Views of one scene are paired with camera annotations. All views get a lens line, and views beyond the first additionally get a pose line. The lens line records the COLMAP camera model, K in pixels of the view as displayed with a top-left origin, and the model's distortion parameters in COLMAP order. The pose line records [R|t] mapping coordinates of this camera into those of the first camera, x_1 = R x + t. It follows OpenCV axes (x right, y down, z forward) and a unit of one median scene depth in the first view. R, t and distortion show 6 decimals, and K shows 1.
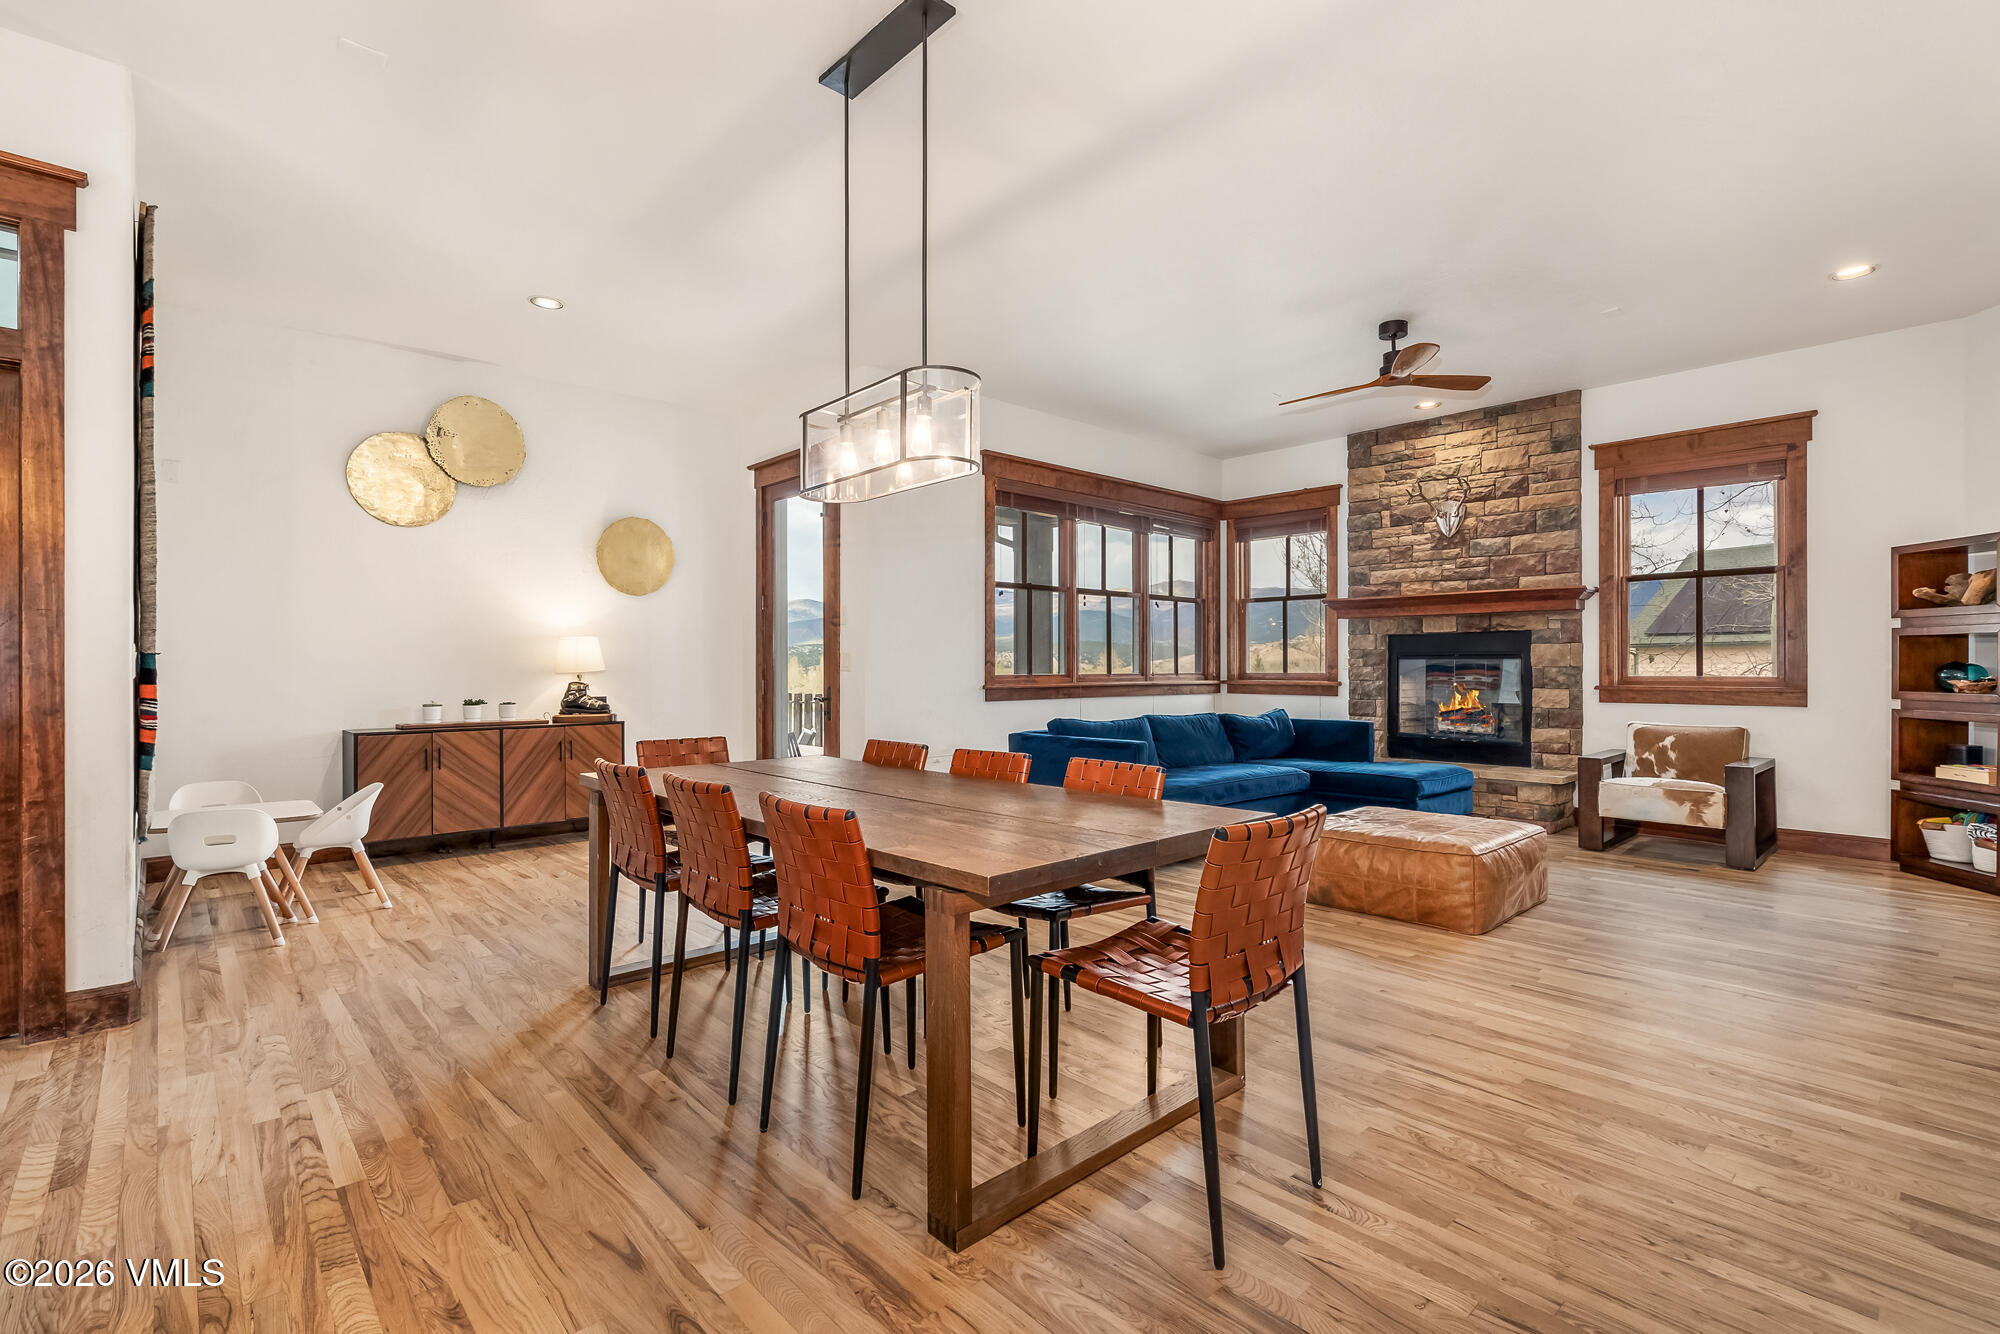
lens RADIAL K [[907.3, 0, 997.4], [0, 907.3, 669.6], [0, 0, 1]] dist [-0.001800, 0.001423]
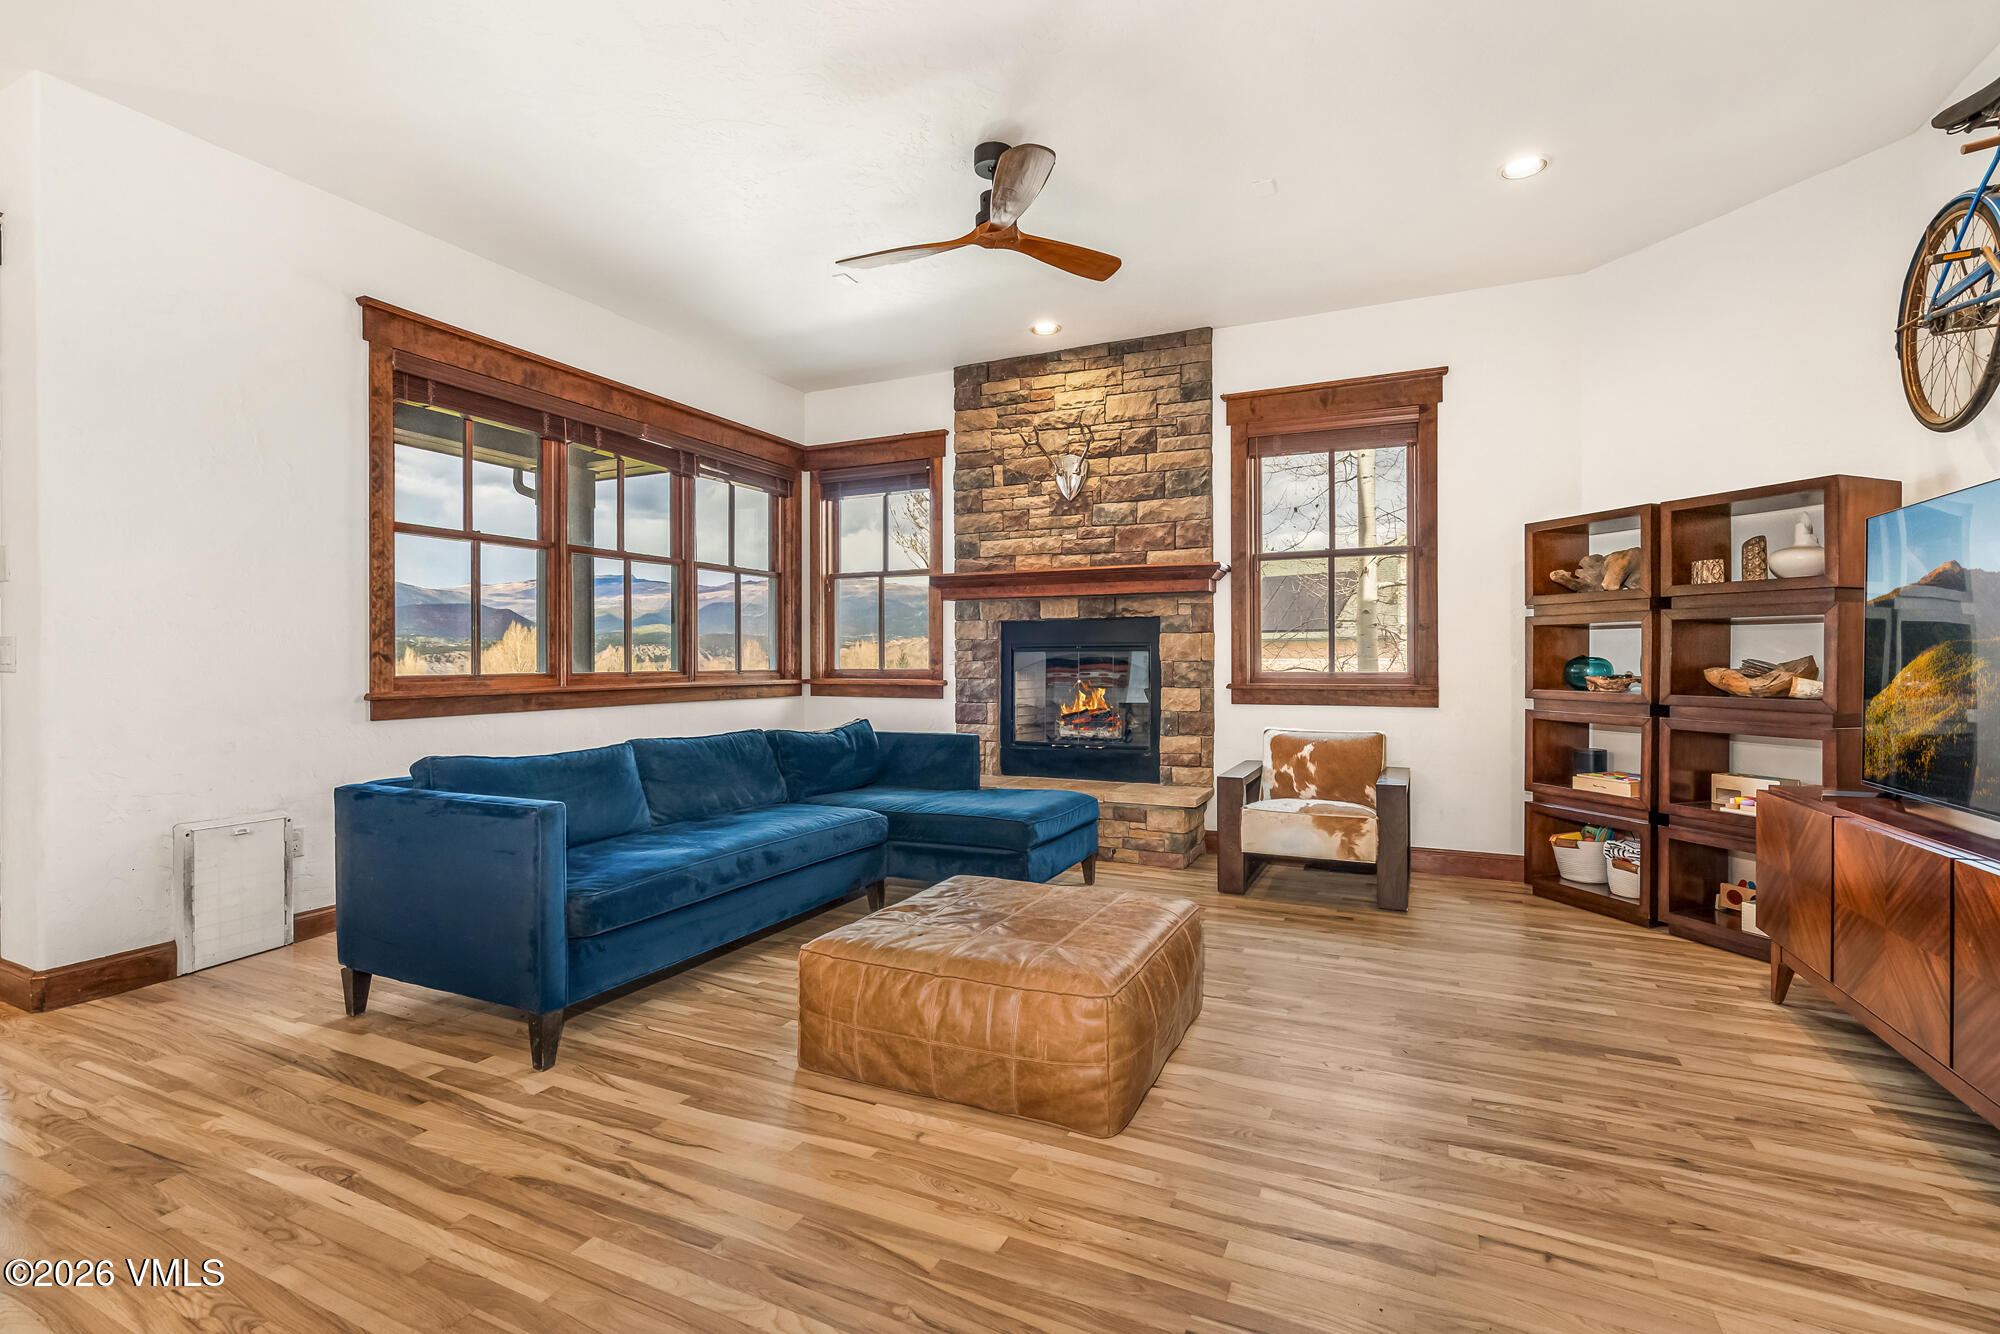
lens RADIAL K [[907.3, 0, 998.0], [0, 907.3, 665.4], [0, 0, 1]] dist [-0.001800, 0.001423]
pose [[0.928190, -0.002777, 0.372095, 0.163108], [0.001990, 0.999995, 0.002498, -0.001936], [-0.372100, -0.001578, 0.928191, 0.324174]]
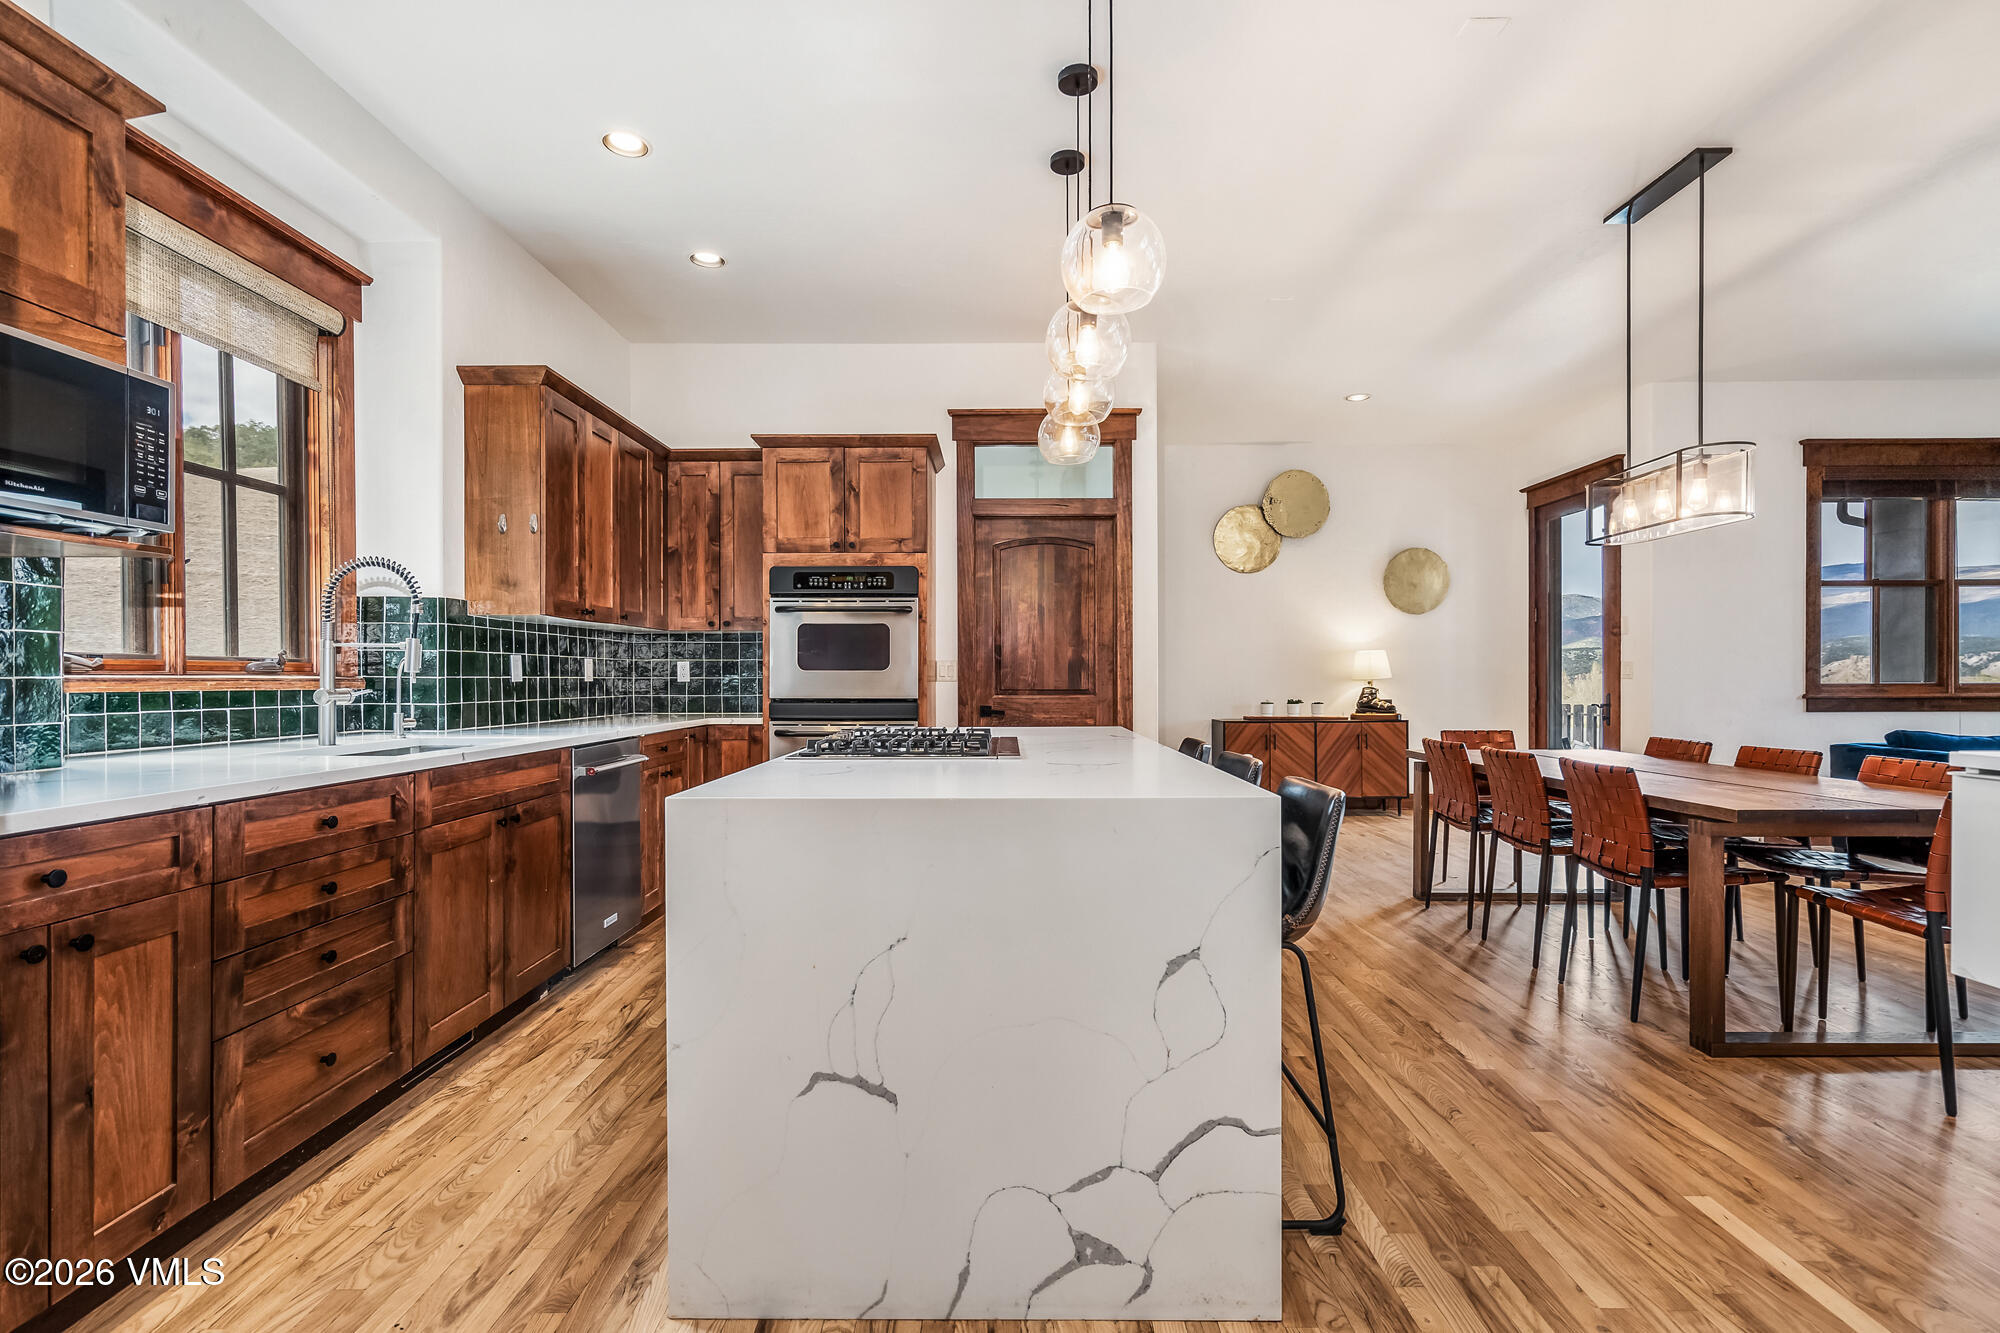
lens RADIAL K [[907.3, 0, 1024.2], [0, 907.3, 680.3], [0, 0, 1]] dist [-0.001800, 0.001423]
pose [[0.730102, 0.002725, -0.683333, 0.039557], [-0.001122, 0.999995, 0.002788, 0.001407], [0.683338, -0.001269, 0.730101, -0.235813]]
